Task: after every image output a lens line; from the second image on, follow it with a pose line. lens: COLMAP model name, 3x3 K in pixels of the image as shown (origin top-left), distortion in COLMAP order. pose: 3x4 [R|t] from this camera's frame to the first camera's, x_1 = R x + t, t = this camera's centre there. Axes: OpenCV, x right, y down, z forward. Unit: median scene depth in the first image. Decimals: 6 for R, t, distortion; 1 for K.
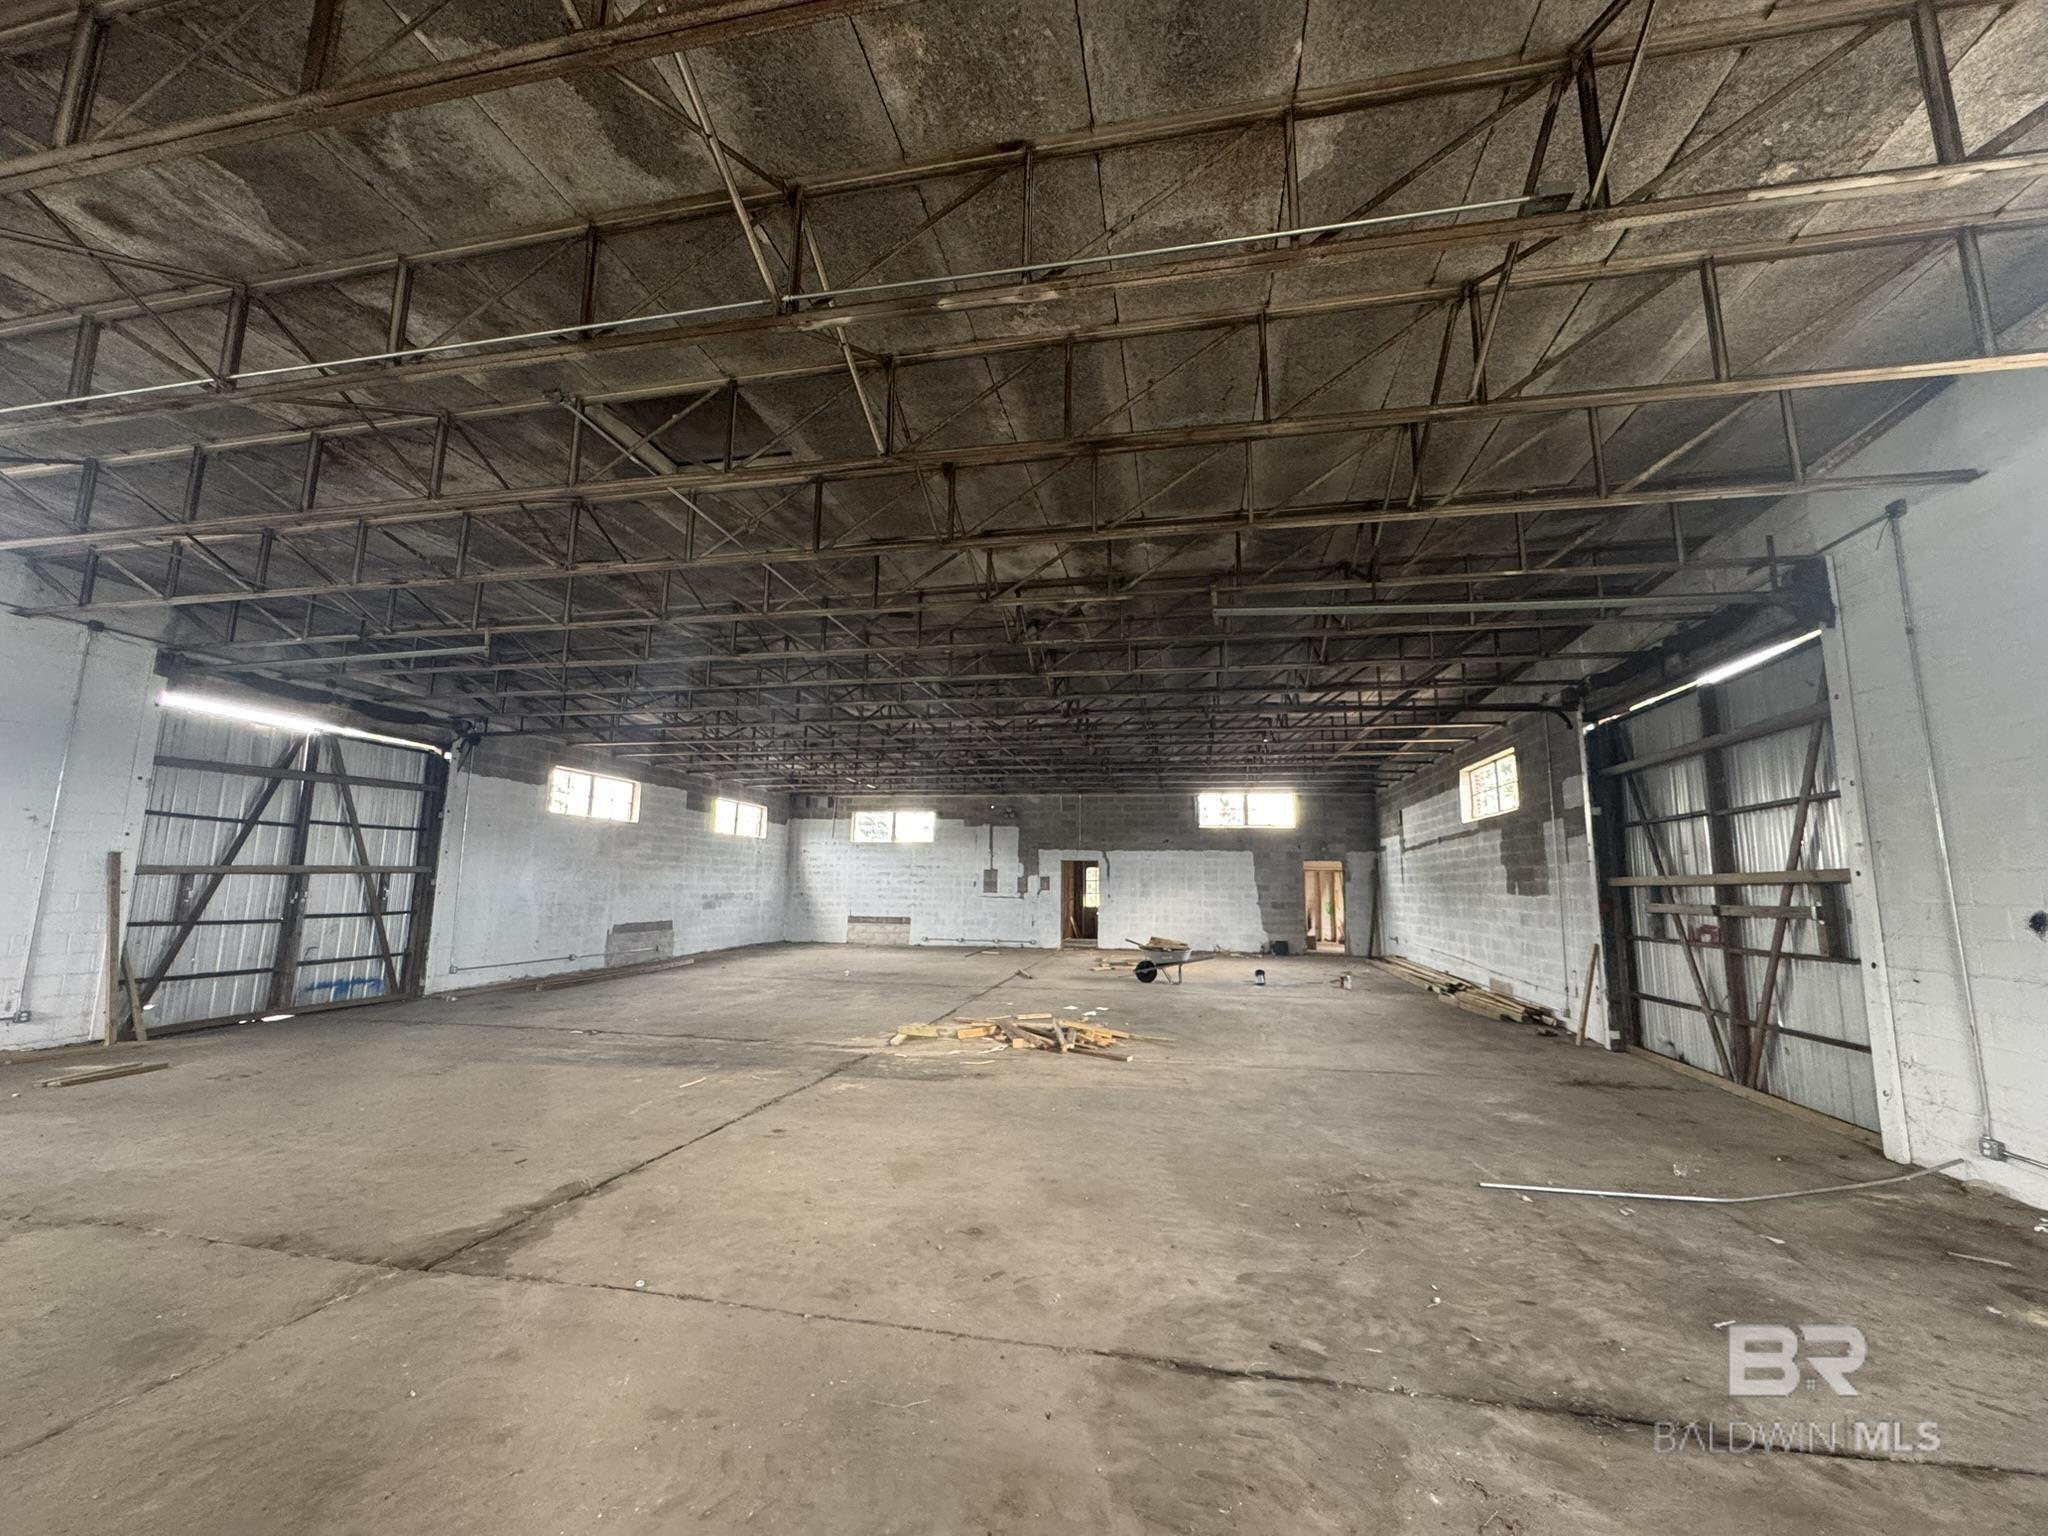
lens RADIAL K [[810.7, 0, 1027.6], [0, 810.7, 768.0], [0, 0, 1]] dist [-0.010066, 0.000059]
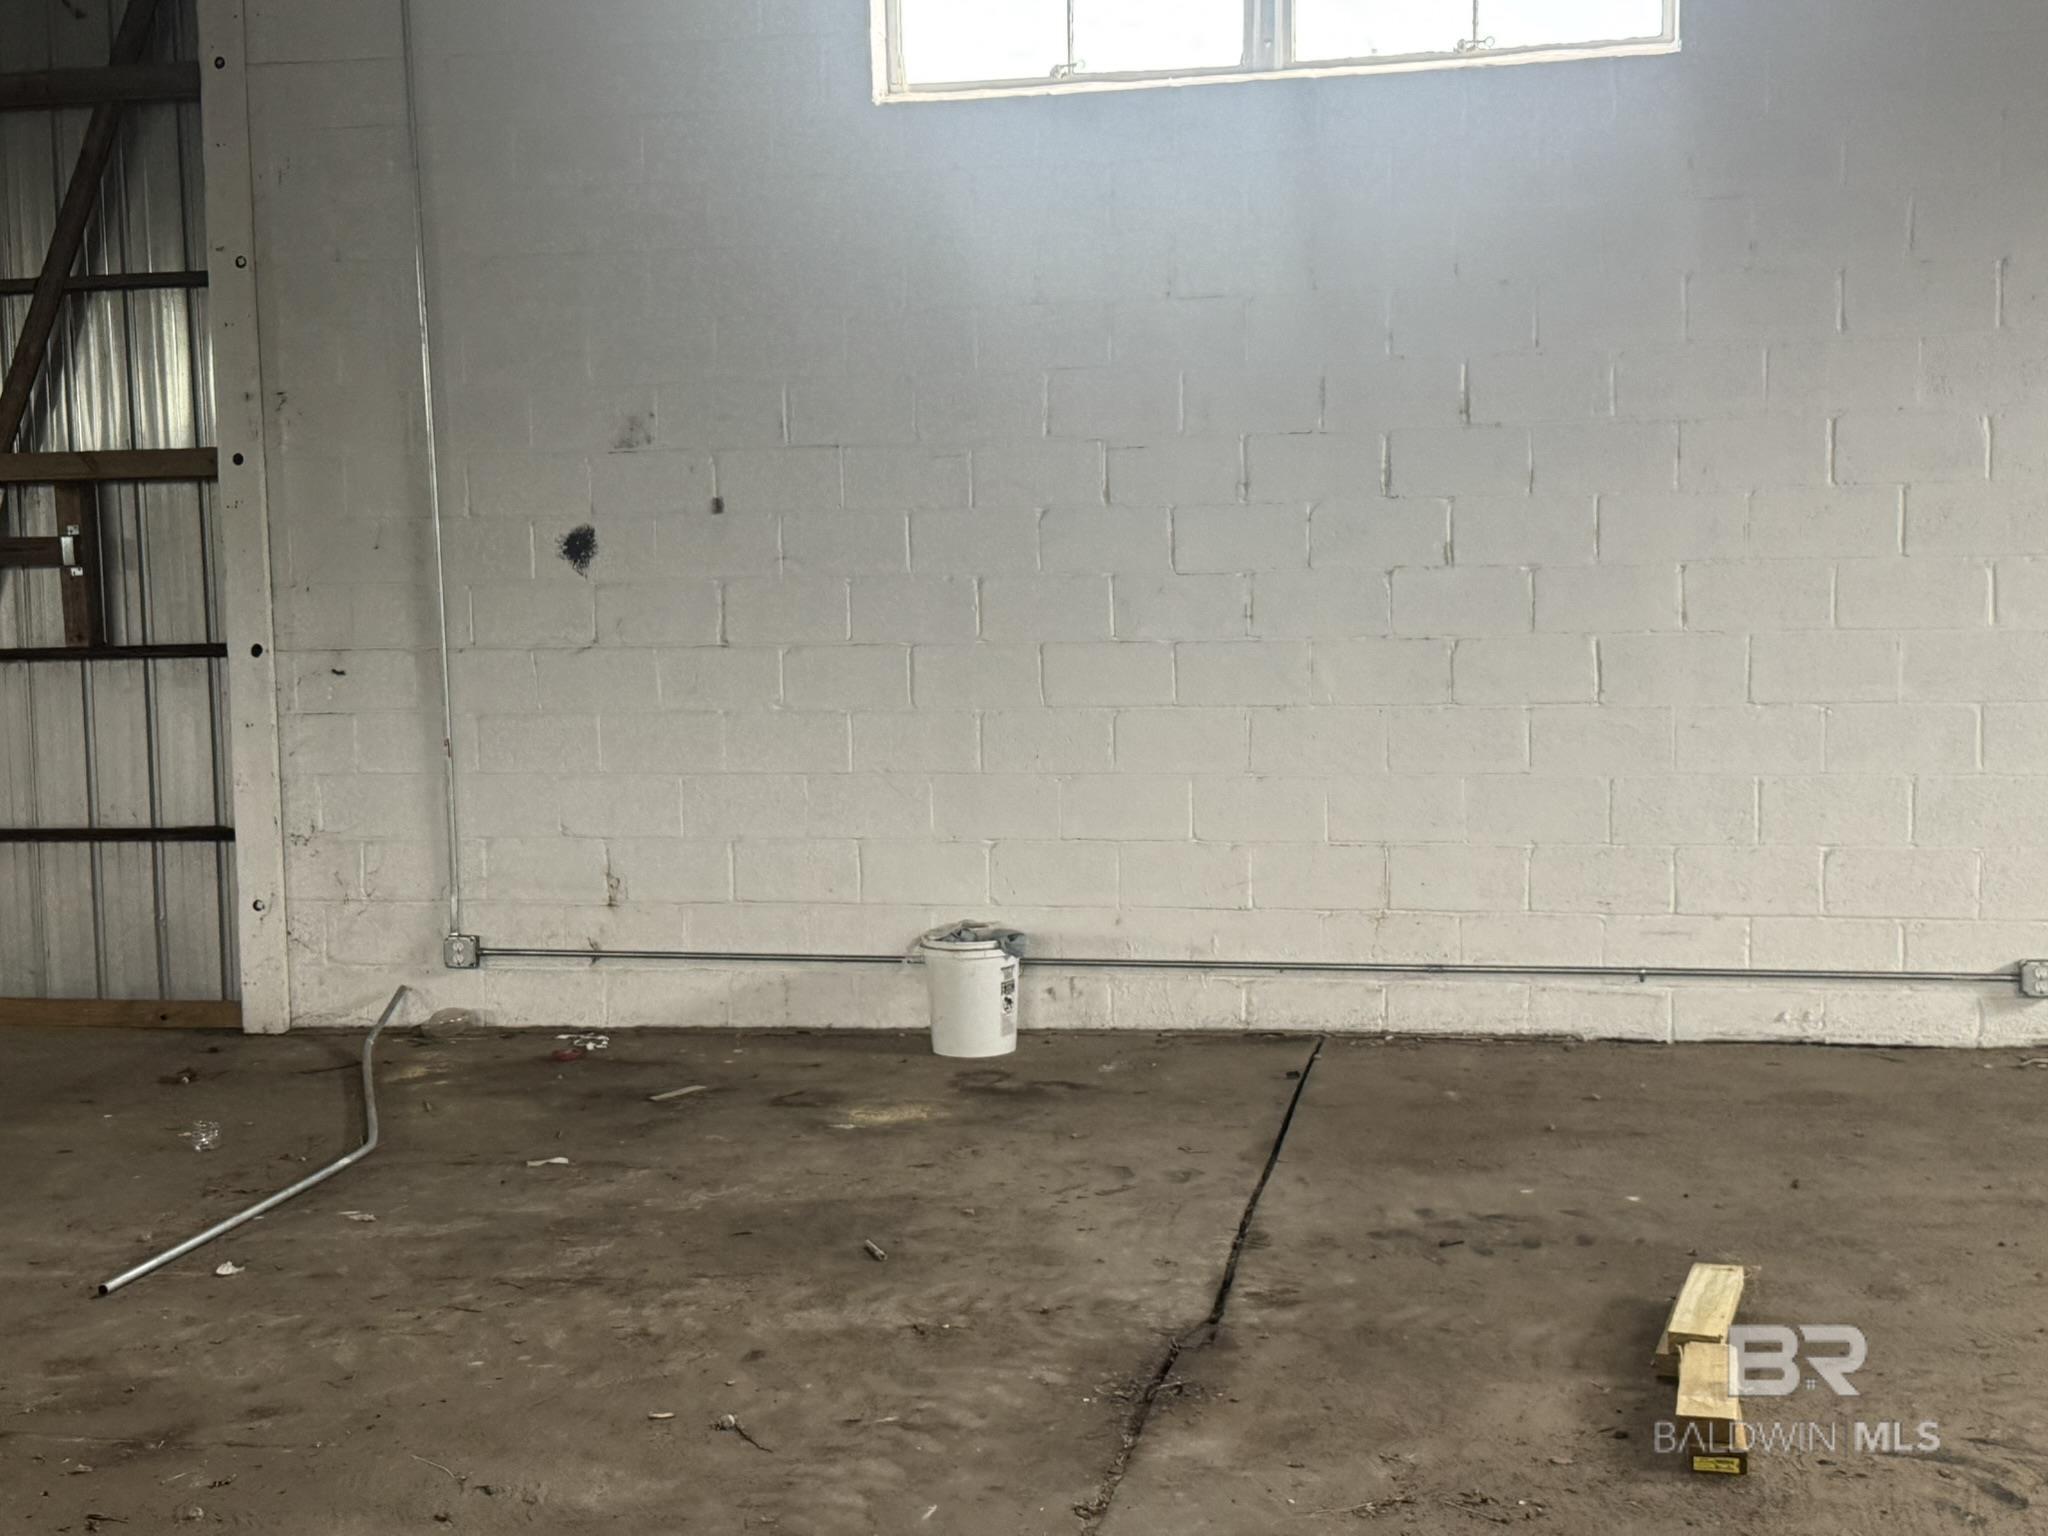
lens RADIAL K [[2511.2, 0, 1023.3], [0, 2511.2, 772.4], [0, 0, 1]] dist [0.058842, 0.000000]
pose [[0.002481, -0.098660, 0.995118, -0.640316], [-0.129235, 0.986744, 0.098152, 0.153799], [-0.991611, -0.128847, -0.010302, 0.766083]]
